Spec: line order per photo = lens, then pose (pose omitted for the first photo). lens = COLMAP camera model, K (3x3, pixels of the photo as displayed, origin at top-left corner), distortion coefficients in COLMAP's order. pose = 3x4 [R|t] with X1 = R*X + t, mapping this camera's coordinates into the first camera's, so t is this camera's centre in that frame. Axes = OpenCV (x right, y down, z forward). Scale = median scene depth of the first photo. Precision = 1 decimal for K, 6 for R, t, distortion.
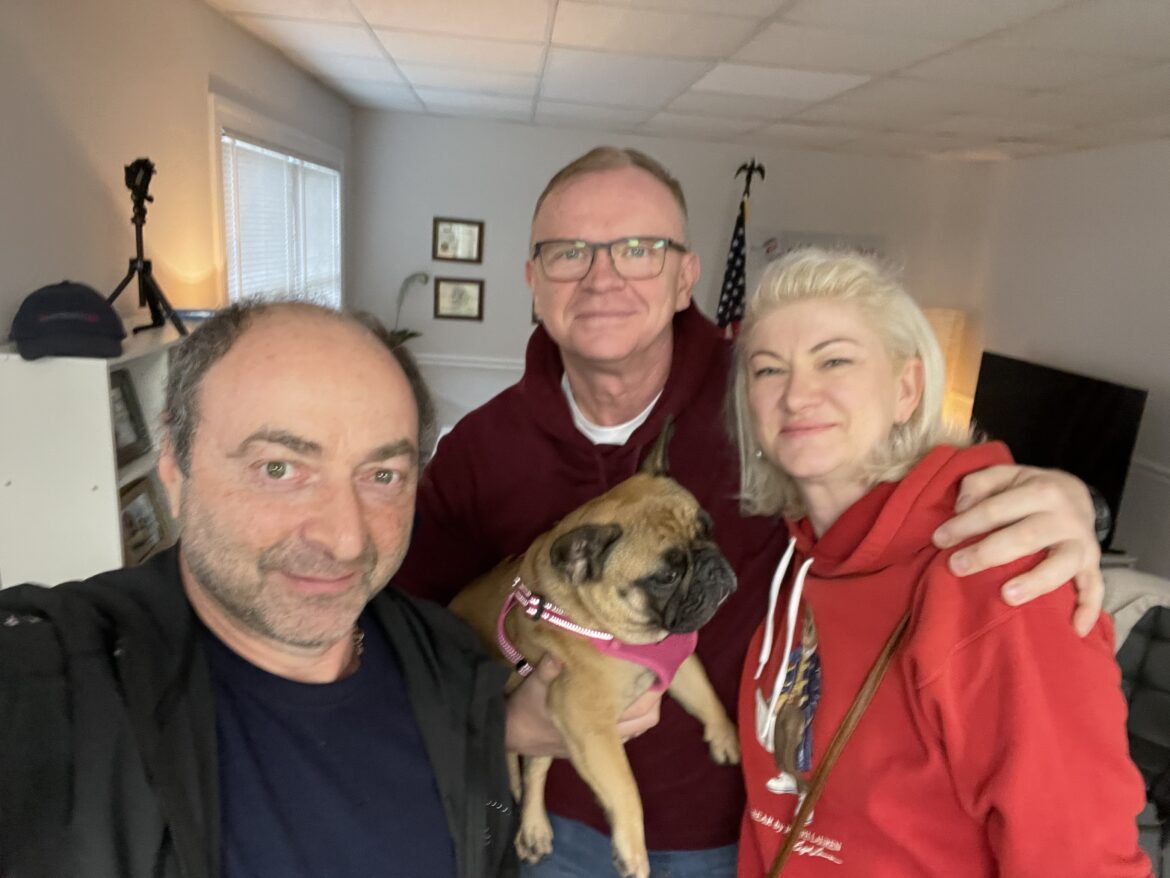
lens RADIAL K [[763.7, 0, 585.0], [0, 763.7, 439.0], [0, 0, 1]] dist [0.002451, -0.000217]
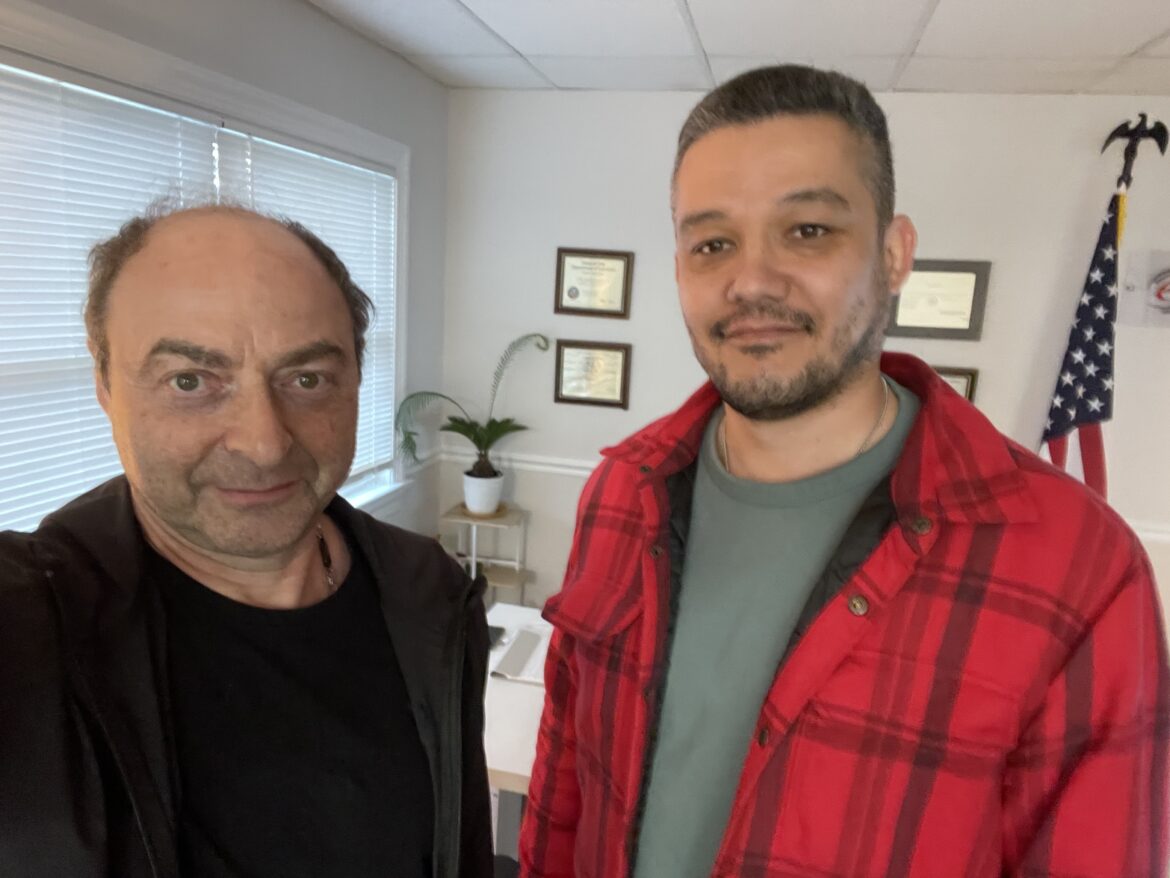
lens RADIAL K [[822.2, 0, 569.3], [0, 822.2, 468.0], [0, 0, 1]] dist [0.002298, -0.002258]
pose [[0.944722, 0.051898, -0.323740, 0.045964], [-0.069727, 0.996608, -0.043711, -0.075866], [0.320373, 0.063868, 0.945136, 0.362375]]
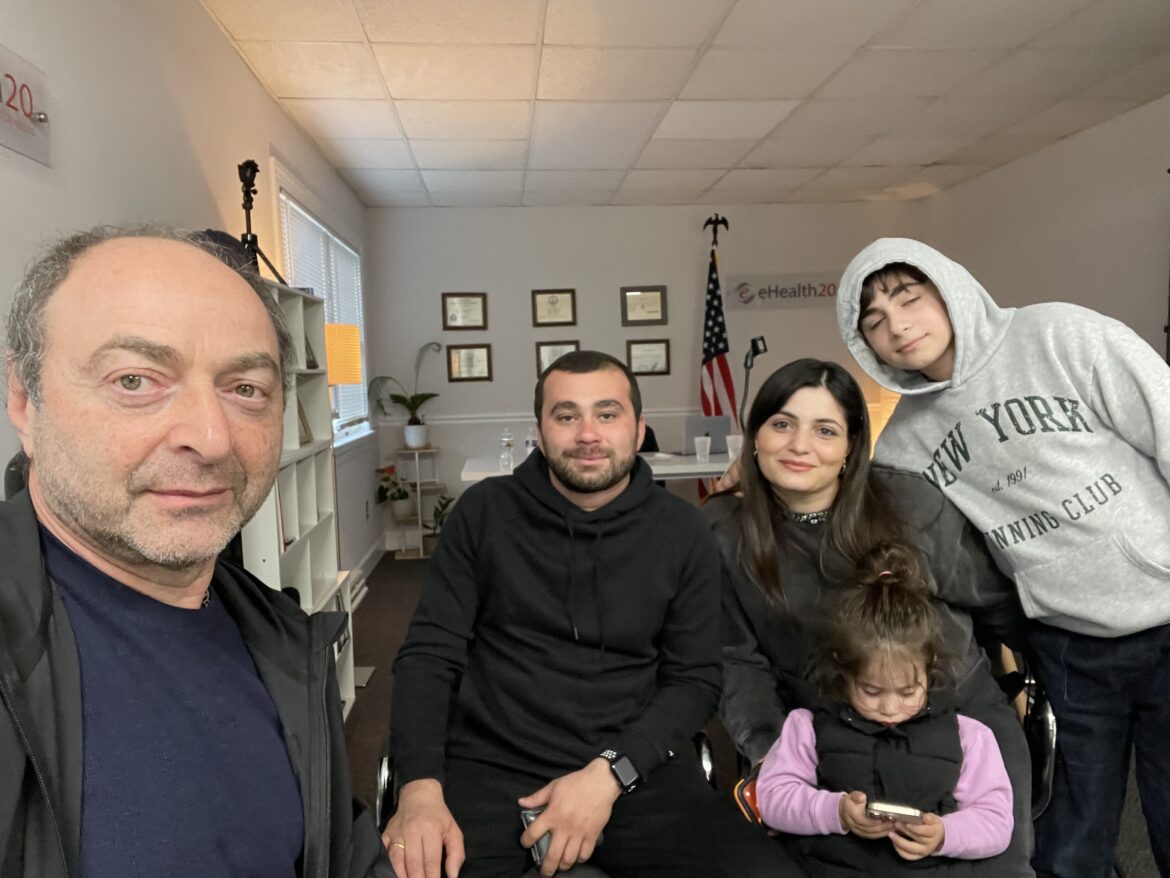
lens RADIAL K [[763.7, 0, 585.0], [0, 763.7, 439.0], [0, 0, 1]] dist [0.002451, -0.000217]
pose [[0.994443, -0.105251, 0.002241, -0.013215], [0.104327, 0.982421, -0.154803, 0.118704], [0.014091, 0.154176, 0.987943, -0.077344]]
